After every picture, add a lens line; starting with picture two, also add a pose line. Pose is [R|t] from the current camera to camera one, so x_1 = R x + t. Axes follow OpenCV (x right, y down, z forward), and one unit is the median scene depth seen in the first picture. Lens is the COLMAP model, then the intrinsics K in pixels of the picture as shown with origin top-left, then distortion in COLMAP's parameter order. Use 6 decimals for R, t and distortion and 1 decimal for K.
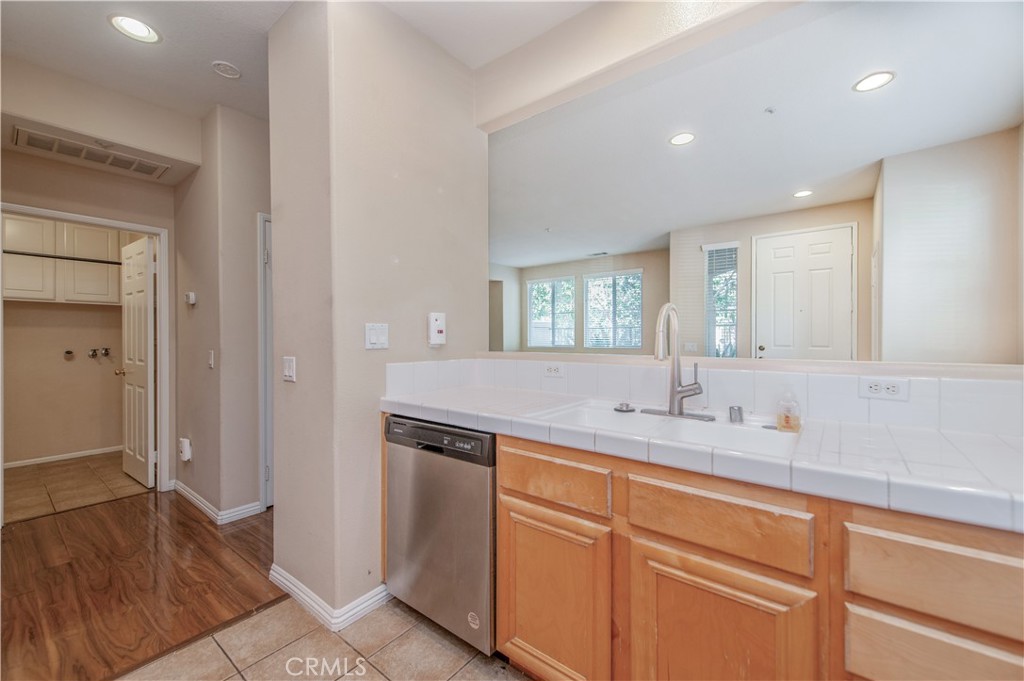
lens RADIAL K [[403.5, 0, 533.7], [0, 403.5, 336.3], [0, 0, 1]] dist [0.007413, -0.002598]
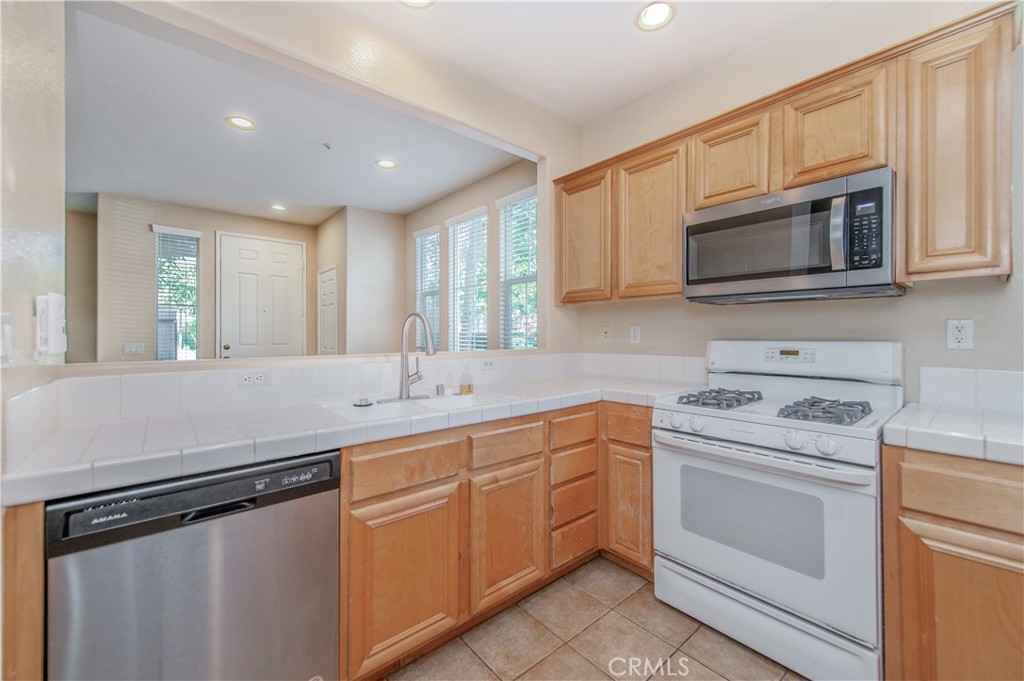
lens RADIAL K [[403.5, 0, 503.6], [0, 403.5, 335.6], [0, 0, 1]] dist [0.007413, -0.002598]
pose [[0.217455, 0.000126, 0.976070, -0.848292], [-0.004233, 0.999991, 0.000814, -0.007854], [-0.976061, -0.004309, 0.217453, 0.441080]]
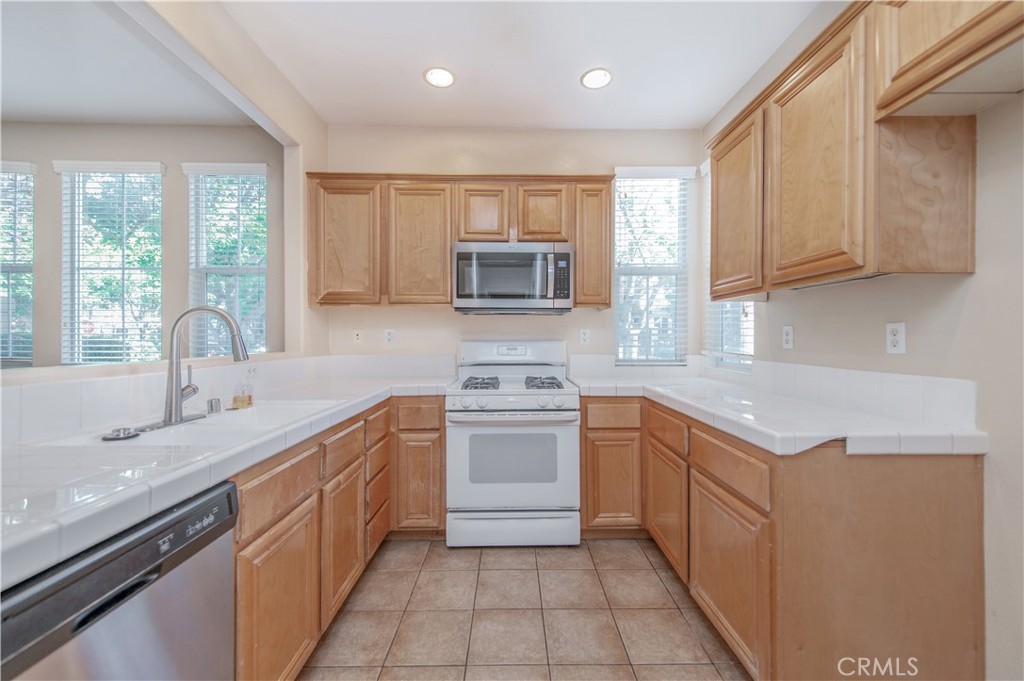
lens RADIAL K [[403.5, 0, 513.9], [0, 403.5, 342.3], [0, 0, 1]] dist [0.007413, -0.002598]
pose [[-0.614942, -0.003615, 0.788564, -0.911657], [-0.001346, 0.999993, 0.003535, 0.004017], [-0.788571, 0.001112, -0.614942, 1.000140]]
